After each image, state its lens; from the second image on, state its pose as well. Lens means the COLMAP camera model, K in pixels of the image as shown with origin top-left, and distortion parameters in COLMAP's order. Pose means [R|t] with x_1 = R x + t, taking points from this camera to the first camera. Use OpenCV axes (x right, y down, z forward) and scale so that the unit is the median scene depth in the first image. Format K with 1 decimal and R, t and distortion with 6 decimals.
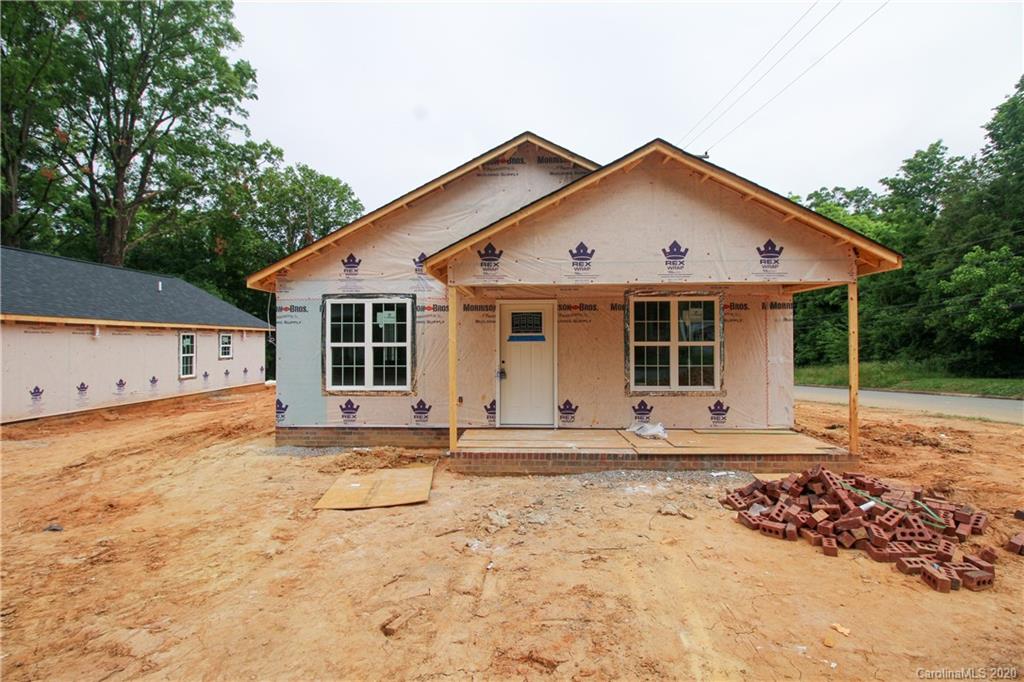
lens RADIAL K [[474.1, 0, 510.9], [0, 474.1, 337.2], [0, 0, 1]] dist [0.001238, -0.013095]
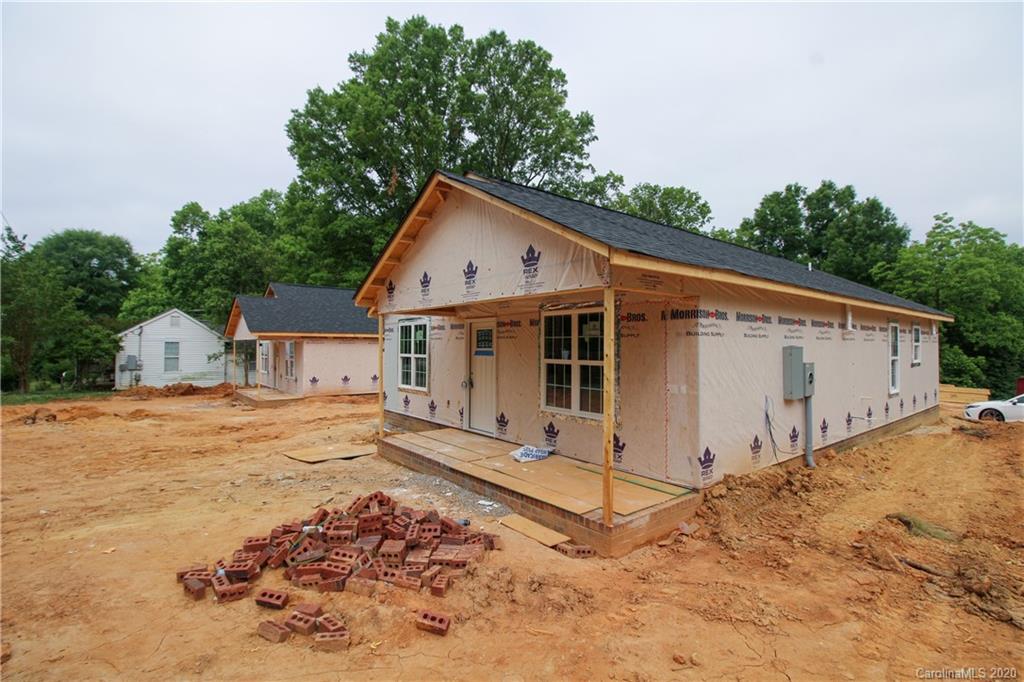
lens RADIAL K [[474.1, 0, 510.9], [0, 474.1, 337.2], [0, 0, 1]] dist [0.001238, -0.013095]
pose [[0.657693, -0.007397, -0.753250, 0.924013], [0.001634, 0.999963, -0.008393, -0.025638], [0.753284, 0.004289, 0.657681, 0.324949]]
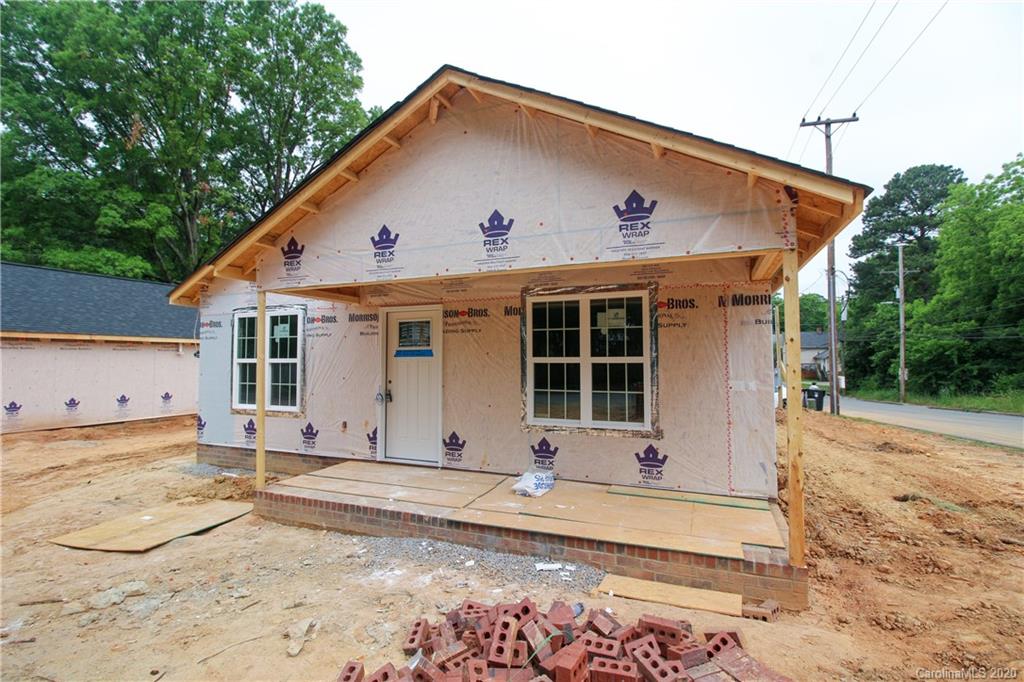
lens RADIAL K [[474.1, 0, 510.9], [0, 474.1, 337.2], [0, 0, 1]] dist [0.001238, -0.013095]
pose [[0.939538, -0.015520, -0.342094, 0.477740], [0.004785, 0.999470, -0.032201, 0.001888], [0.342412, 0.028617, 0.939114, 0.295752]]
